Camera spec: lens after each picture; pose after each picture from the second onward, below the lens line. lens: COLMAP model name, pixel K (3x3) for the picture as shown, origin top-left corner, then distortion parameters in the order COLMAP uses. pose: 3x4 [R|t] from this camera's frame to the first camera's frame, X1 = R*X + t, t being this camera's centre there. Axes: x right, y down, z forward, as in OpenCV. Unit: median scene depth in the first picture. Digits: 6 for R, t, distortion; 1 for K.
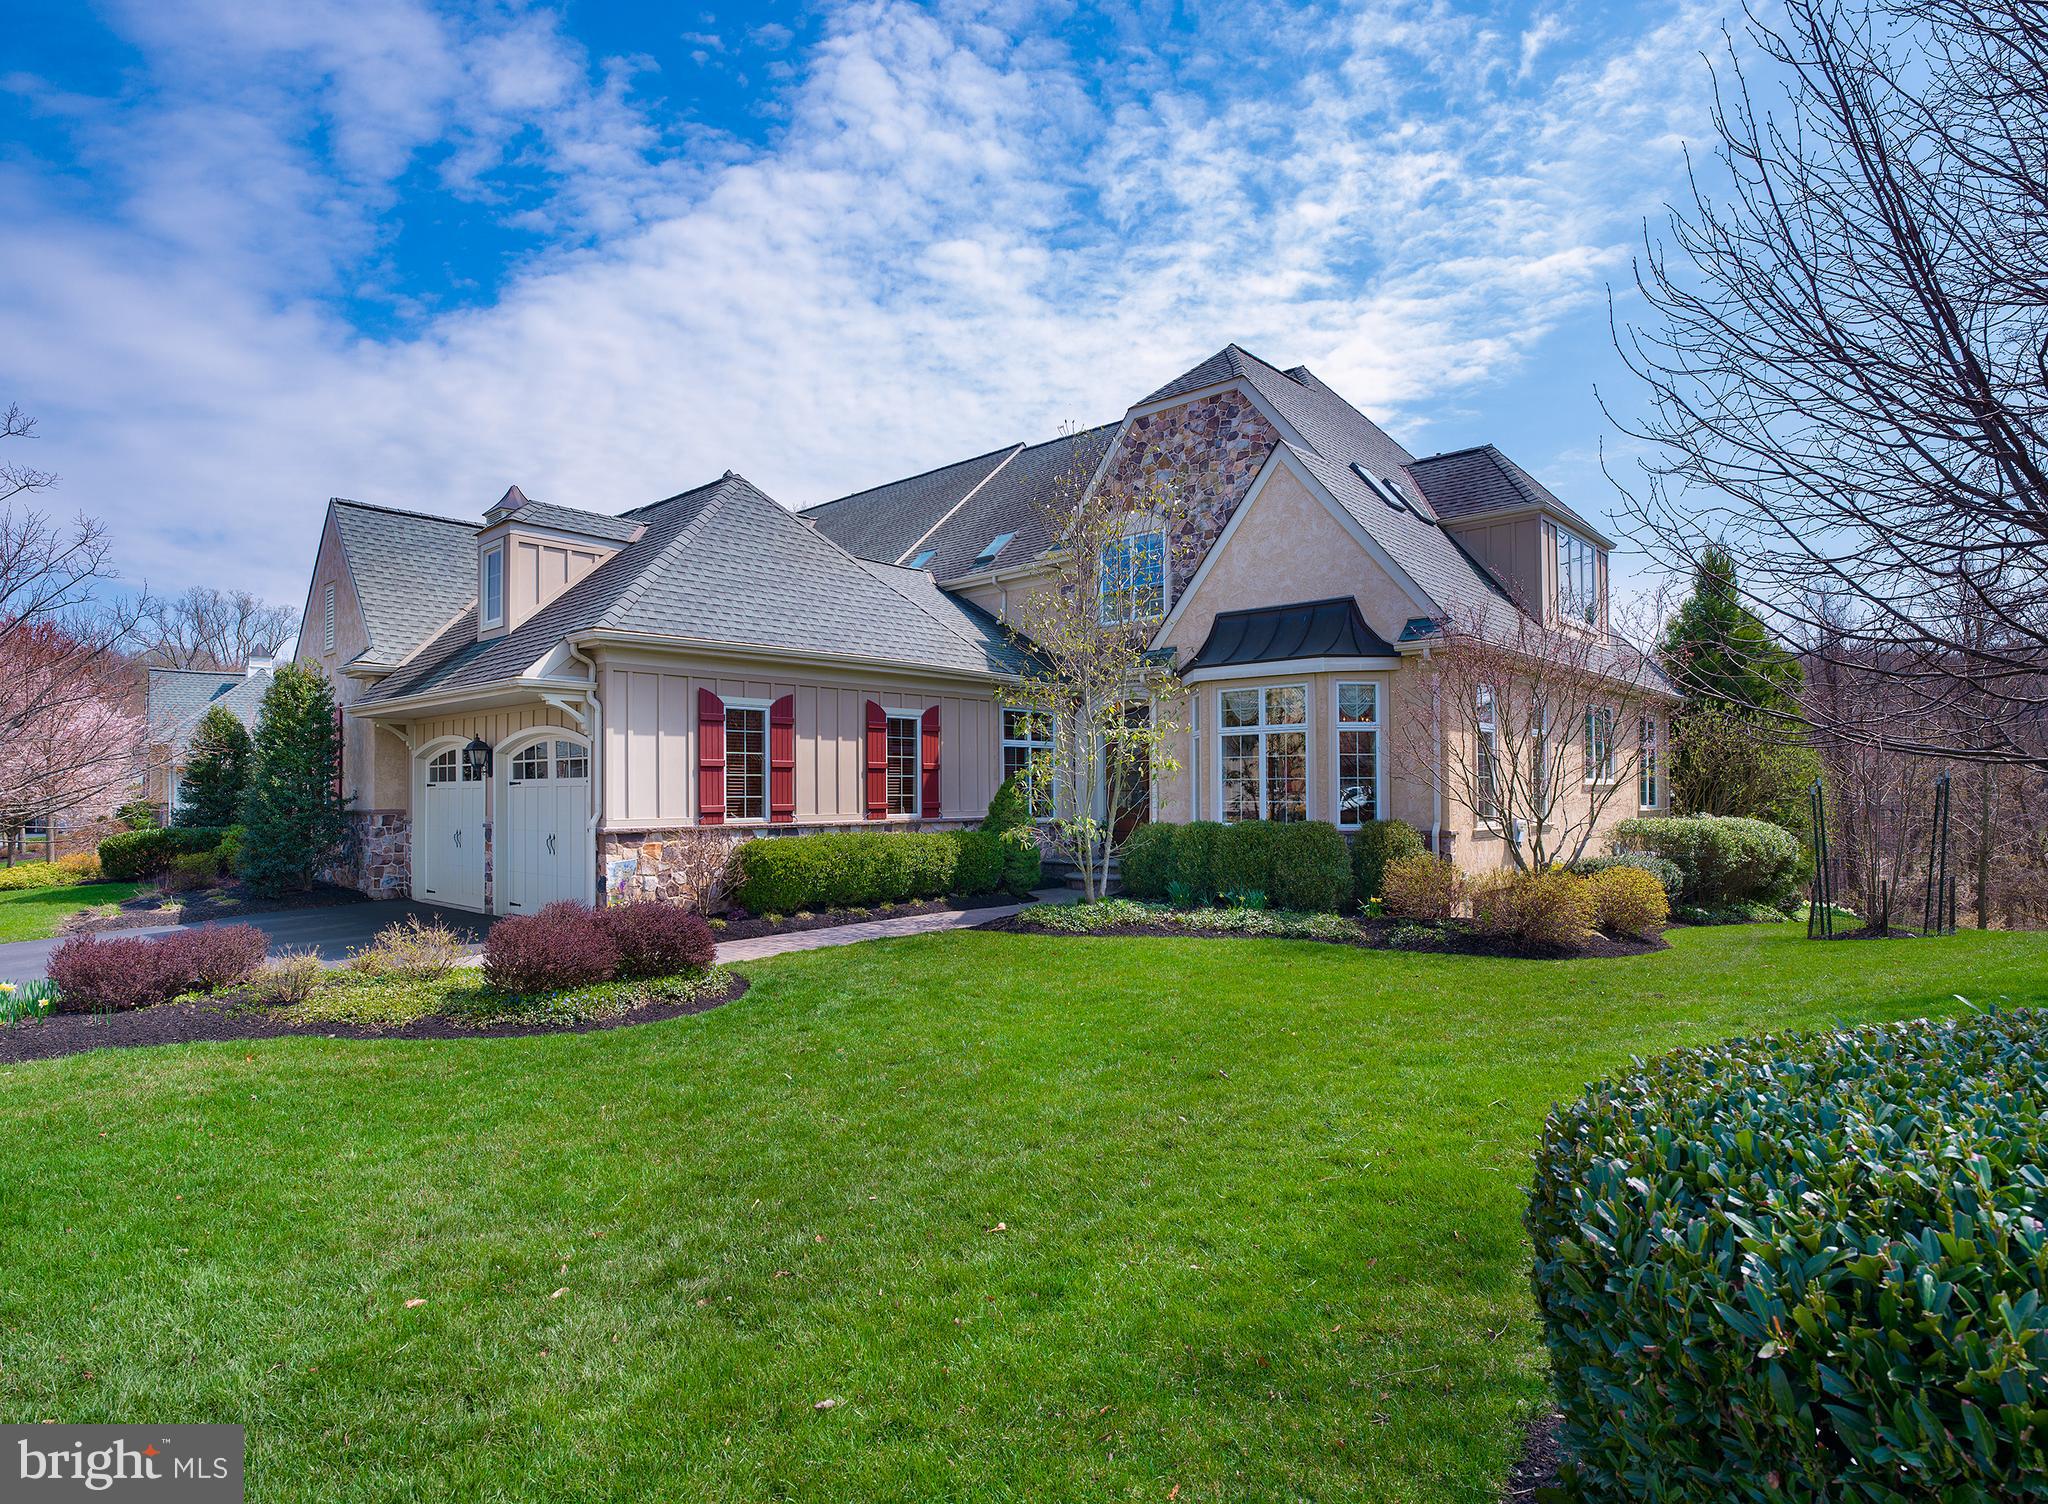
lens RADIAL K [[1037.6, 0, 1004.0], [0, 1037.6, 746.8], [0, 0, 1]] dist [-0.001143, -0.017563]
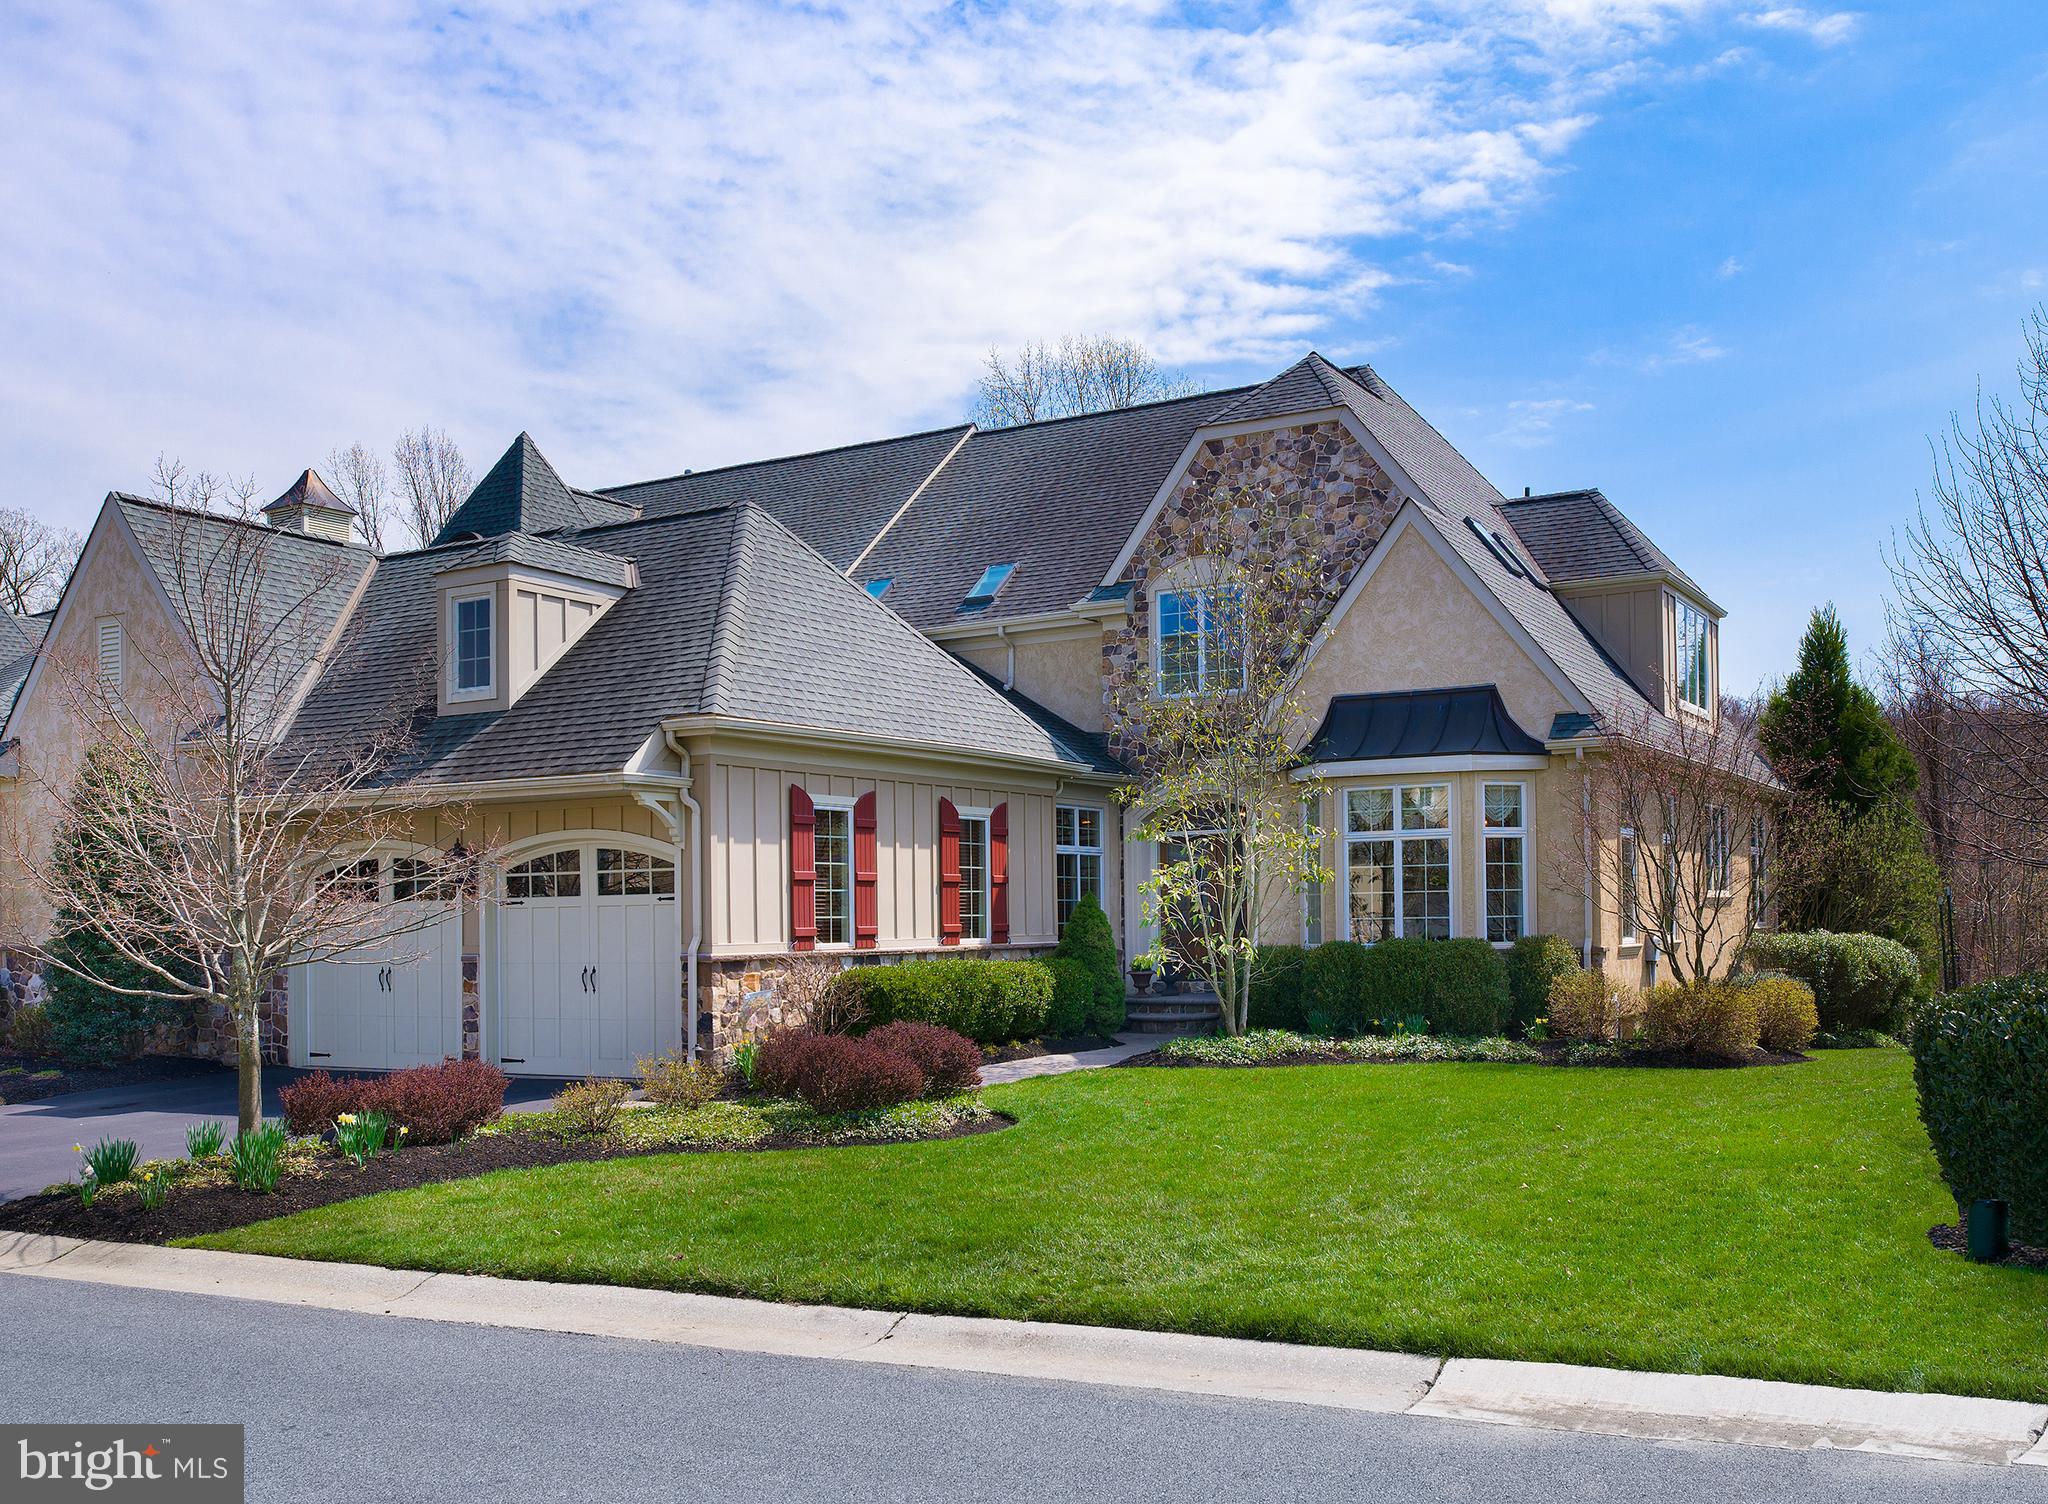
lens RADIAL K [[2083.5, 0, 1024.9], [0, 2083.5, 823.5], [0, 0, 1]] dist [-0.004814, -0.007145]
pose [[0.961500, 0.003425, 0.274782, -0.524658], [-0.000947, 0.999958, -0.009147, -0.010044], [-0.274802, 0.008534, 0.961463, -0.583909]]
